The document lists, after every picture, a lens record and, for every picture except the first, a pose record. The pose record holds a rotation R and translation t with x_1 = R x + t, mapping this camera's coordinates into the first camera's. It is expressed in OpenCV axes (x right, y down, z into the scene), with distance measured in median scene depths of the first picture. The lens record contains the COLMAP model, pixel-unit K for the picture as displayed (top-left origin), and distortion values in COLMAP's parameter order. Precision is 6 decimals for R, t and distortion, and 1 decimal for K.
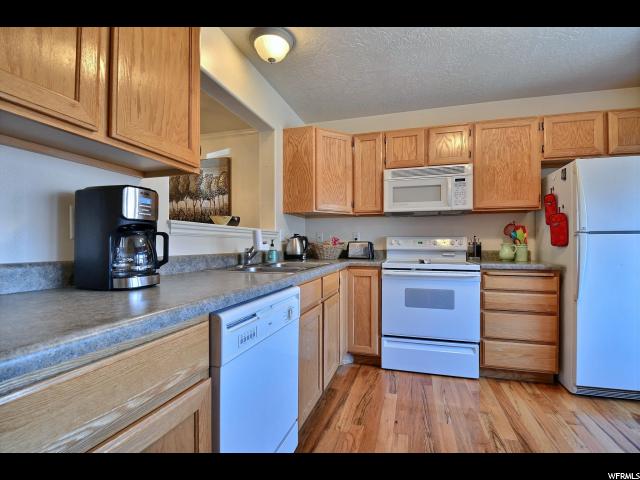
lens RADIAL K [[301.0, 0, 335.3], [0, 301.0, 241.8], [0, 0, 1]] dist [0.000636, -0.000019]
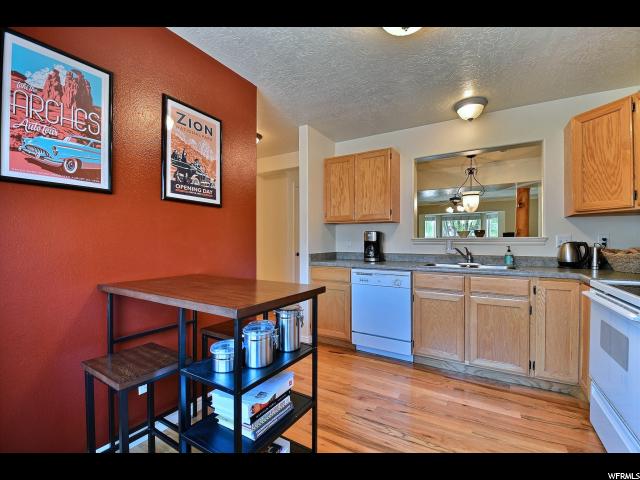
lens RADIAL K [[299.0, 0, 320.0], [0, 299.0, 240.0], [0, 0, 1]] dist [0.000459, -0.000116]
pose [[-0.279615, 0.002196, -0.960110, 1.142467], [0.008417, 0.999965, -0.000164, -0.037776], [0.960075, -0.008127, -0.279624, 0.612942]]
